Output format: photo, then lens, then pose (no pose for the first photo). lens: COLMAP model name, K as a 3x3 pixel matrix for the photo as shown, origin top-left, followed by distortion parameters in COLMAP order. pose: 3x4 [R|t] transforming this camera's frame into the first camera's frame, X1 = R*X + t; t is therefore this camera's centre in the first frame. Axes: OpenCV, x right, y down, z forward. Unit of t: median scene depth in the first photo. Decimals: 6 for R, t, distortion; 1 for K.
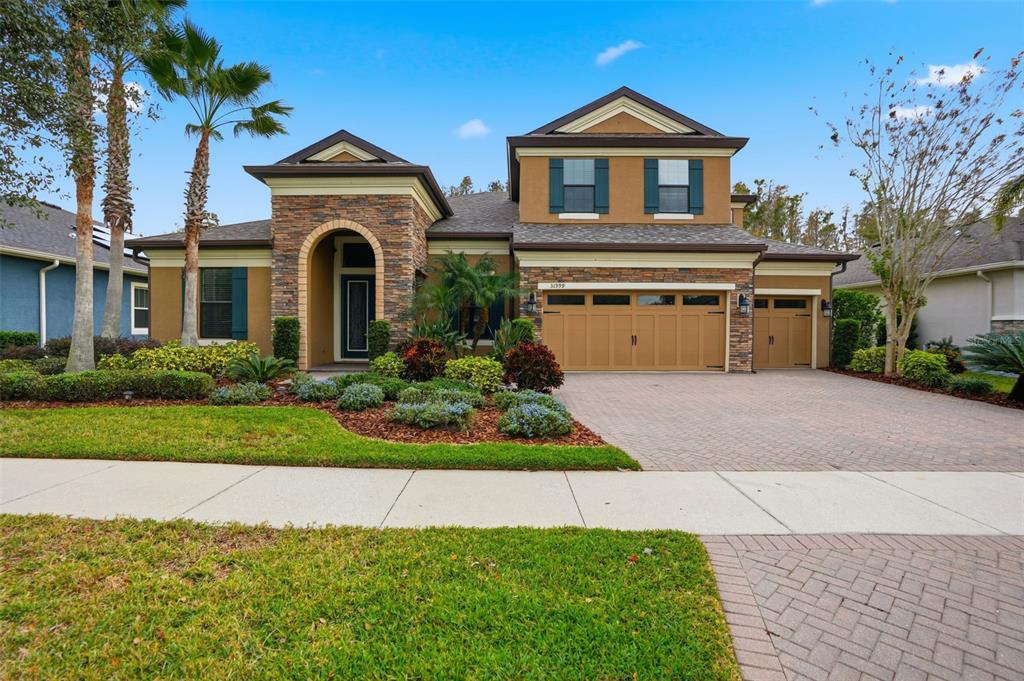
lens RADIAL K [[484.6, 0, 505.7], [0, 484.6, 340.7], [0, 0, 1]] dist [-0.069642, 0.031176]
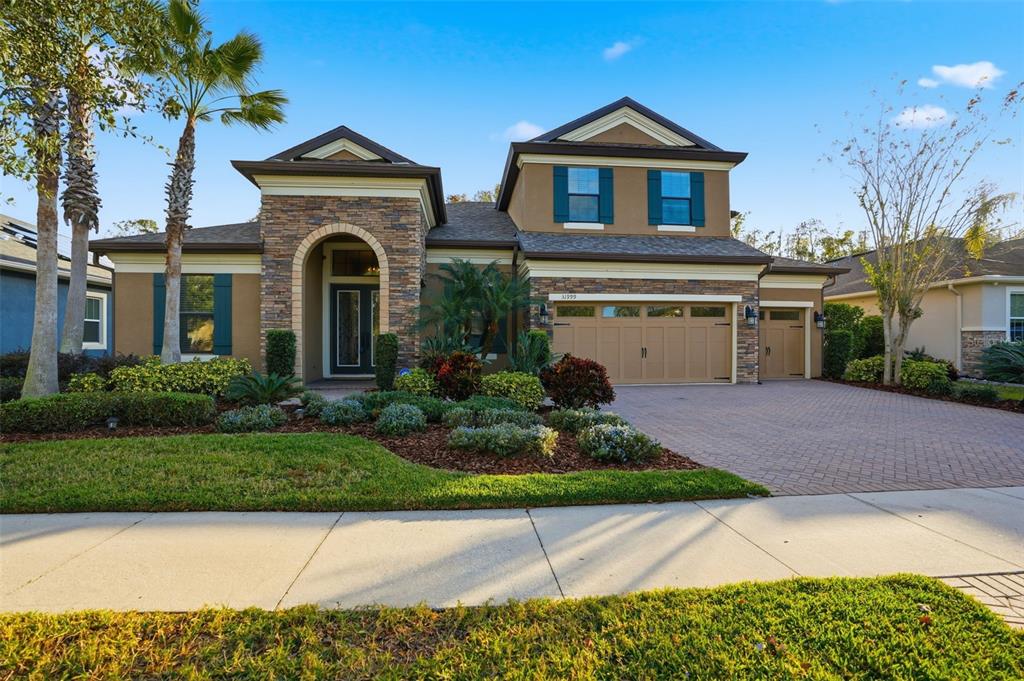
lens RADIAL K [[477.8, 0, 502.7], [0, 477.8, 345.2], [0, 0, 1]] dist [-0.070724, 0.029306]
pose [[0.994212, -0.005574, 0.107295, -0.133760], [0.007420, 0.999831, -0.016811, -0.001788], [-0.107183, 0.017510, 0.994085, 0.073818]]
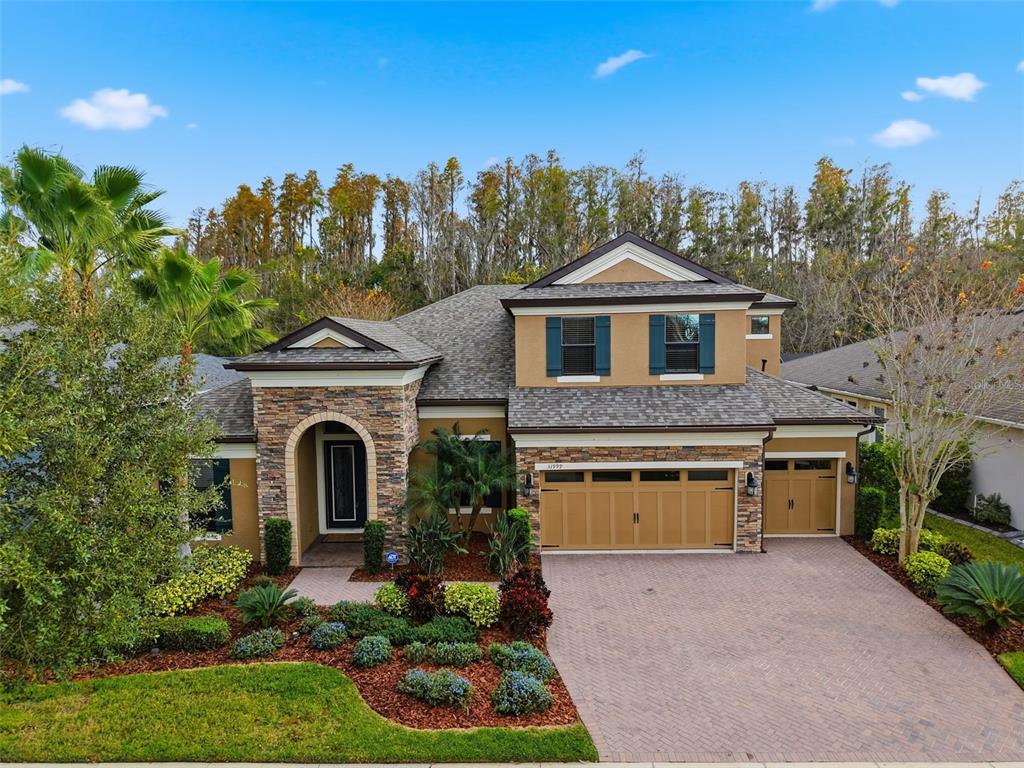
lens RADIAL K [[680.0, 0, 512.0], [0, 680.0, 384.0], [0, 0, 1]] dist [0.083538, -0.131215]
pose [[0.999809, -0.019530, -0.000573, 0.026902], [0.019523, 0.997429, 0.068956, -0.395016], [-0.000775, -0.068954, 0.997620, -0.367108]]
